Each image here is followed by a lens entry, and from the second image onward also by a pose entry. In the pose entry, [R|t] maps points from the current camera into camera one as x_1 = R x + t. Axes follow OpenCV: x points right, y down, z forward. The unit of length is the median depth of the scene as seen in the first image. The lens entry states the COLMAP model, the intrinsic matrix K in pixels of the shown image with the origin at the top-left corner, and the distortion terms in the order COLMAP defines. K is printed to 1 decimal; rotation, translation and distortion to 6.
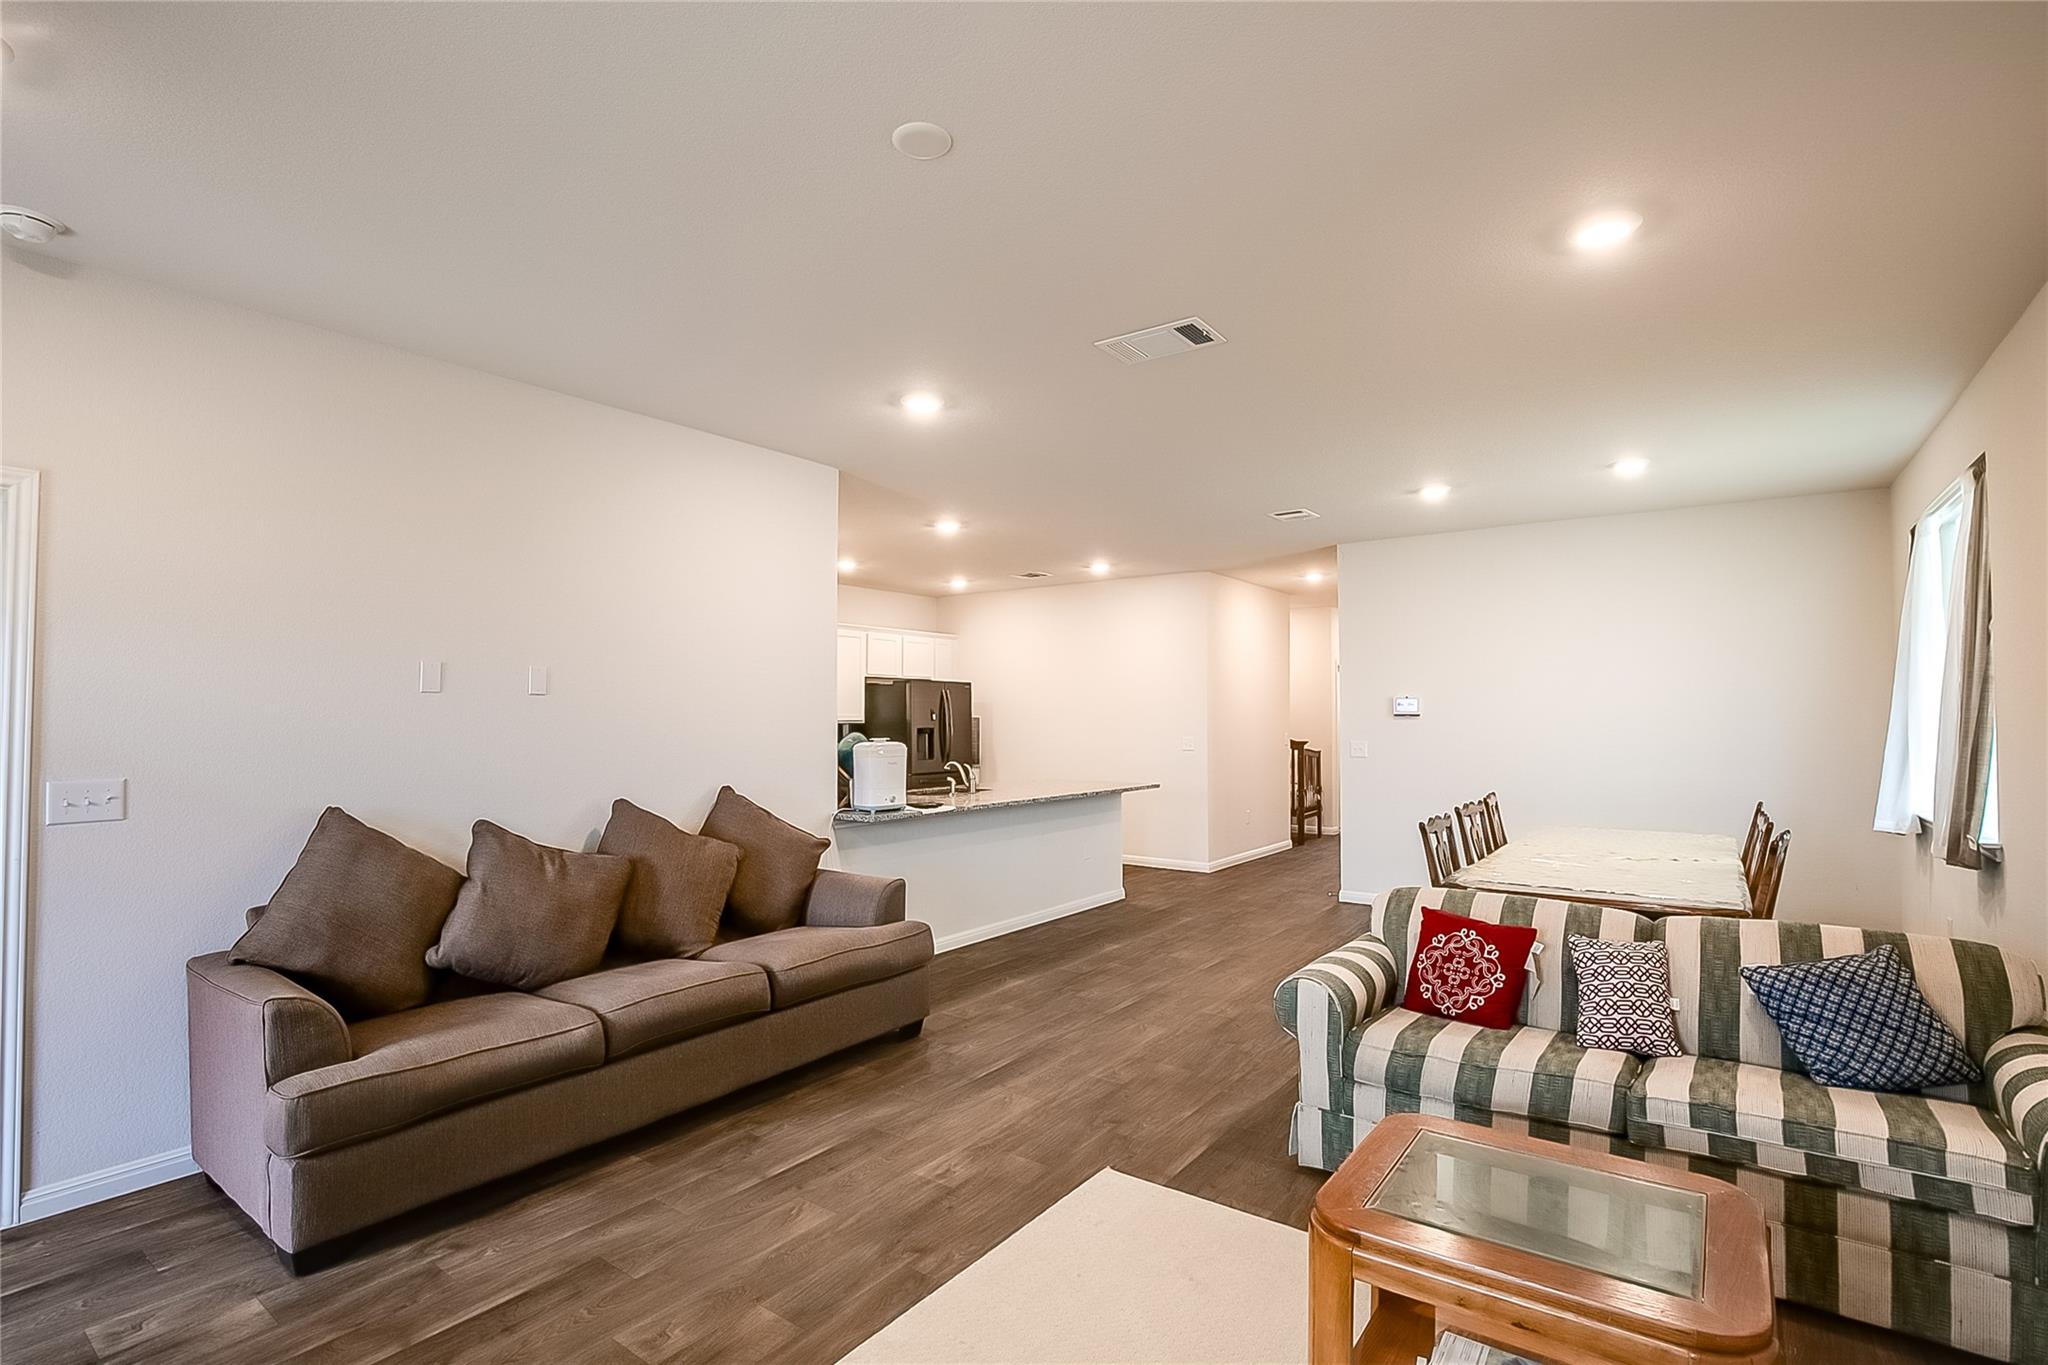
lens RADIAL K [[946.4, 0, 1017.0], [0, 946.4, 689.0], [0, 0, 1]] dist [-0.032858, 0.001145]
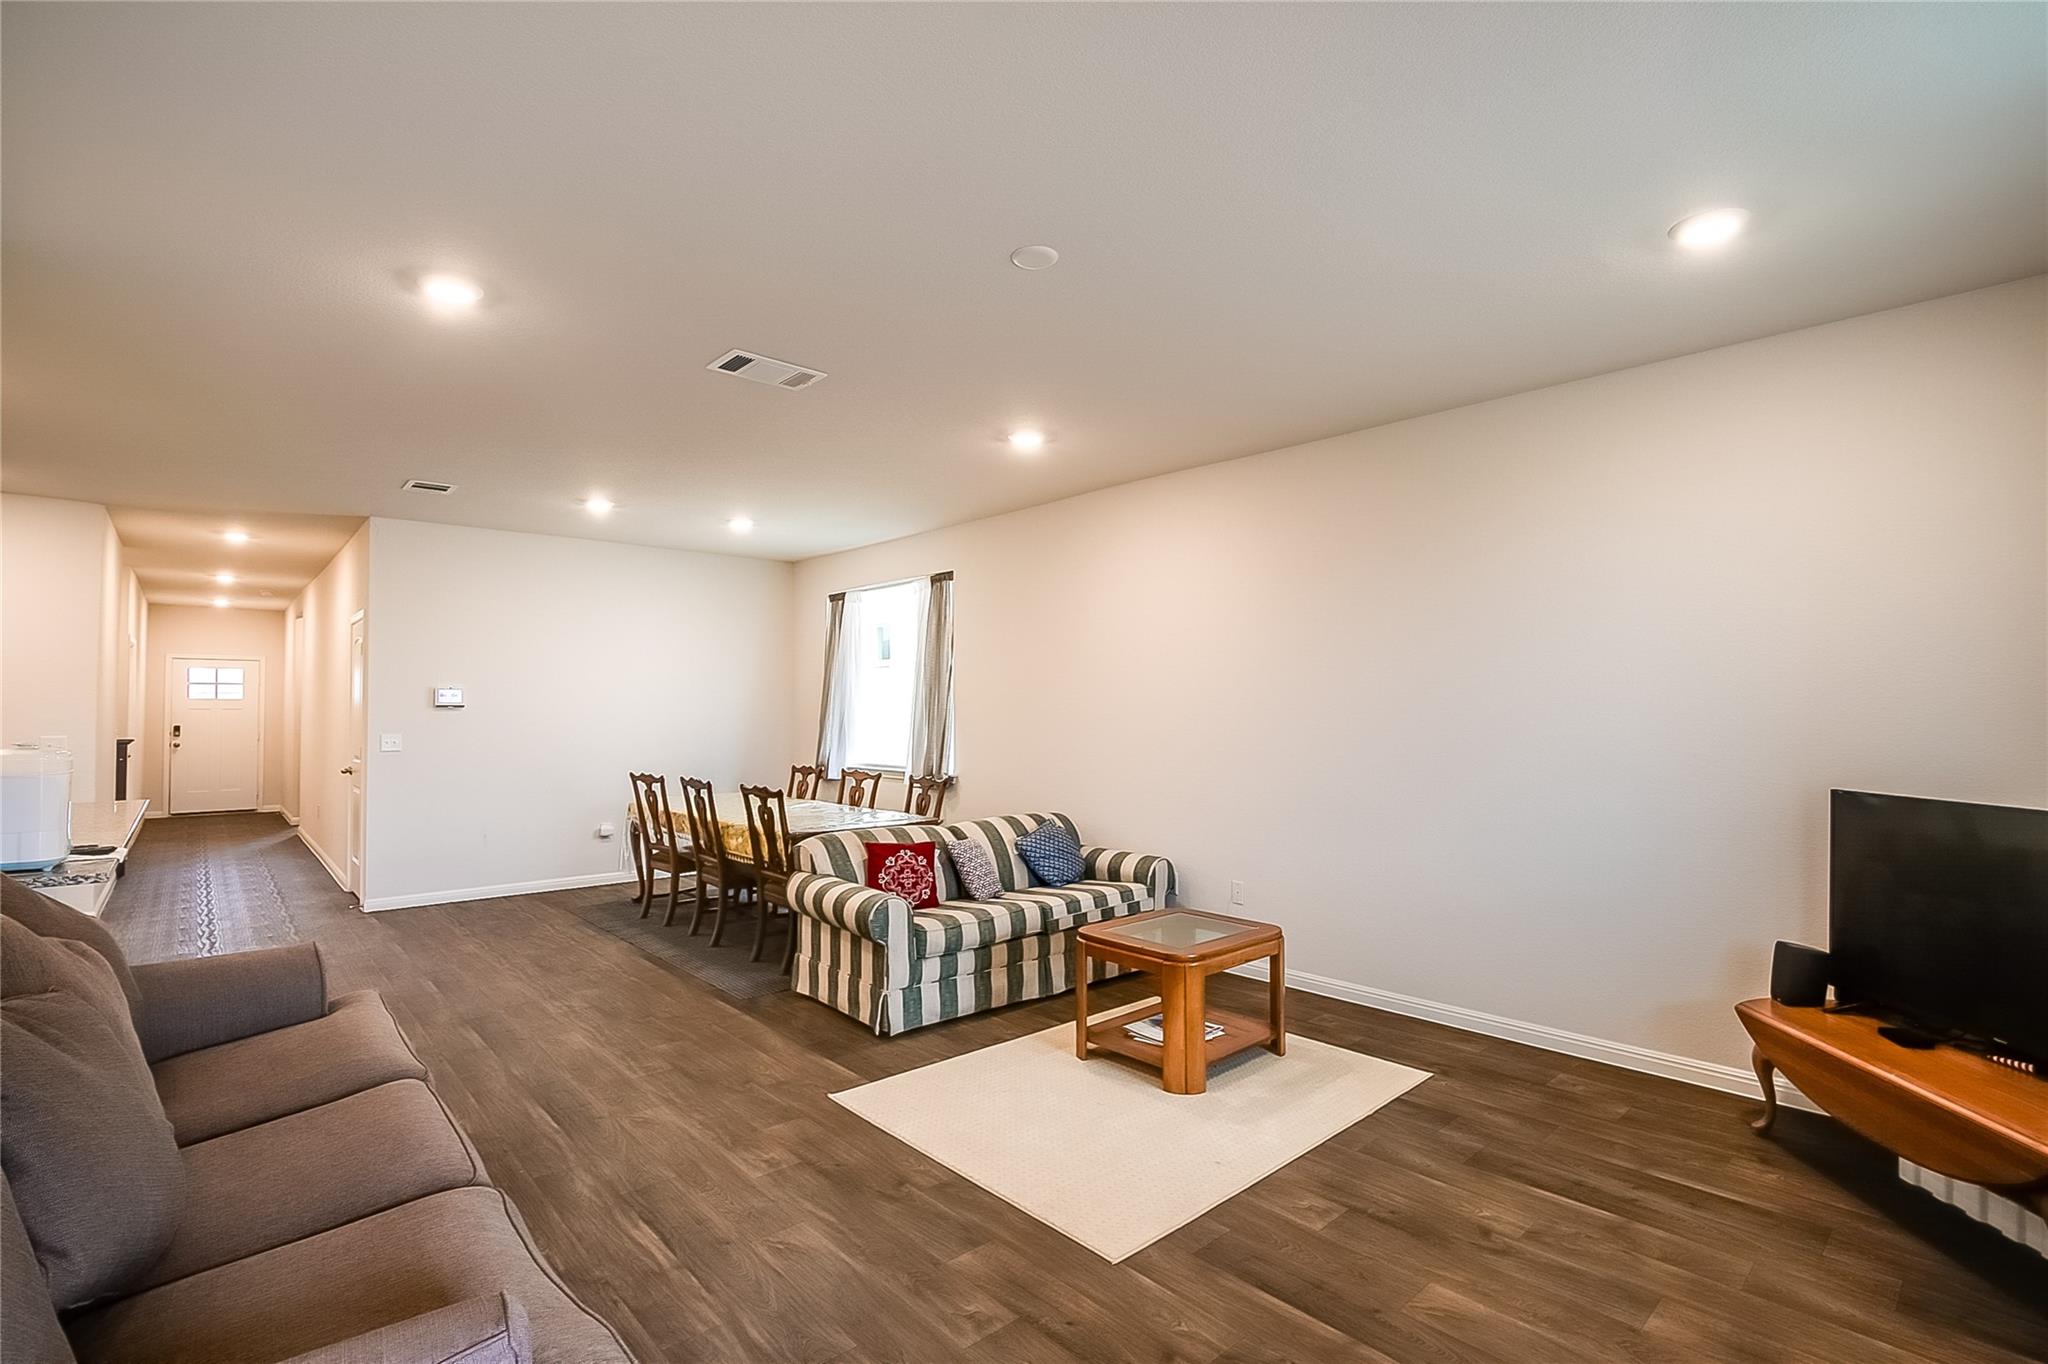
lens RADIAL K [[946.4, 0, 1017.0], [0, 946.4, 688.5], [0, 0, 1]] dist [-0.032858, 0.001145]
pose [[0.183025, 0.033932, 0.982523, -0.916291], [-0.035472, 0.998981, -0.027893, 0.033963], [-0.982468, -0.029747, 0.184042, 0.524818]]
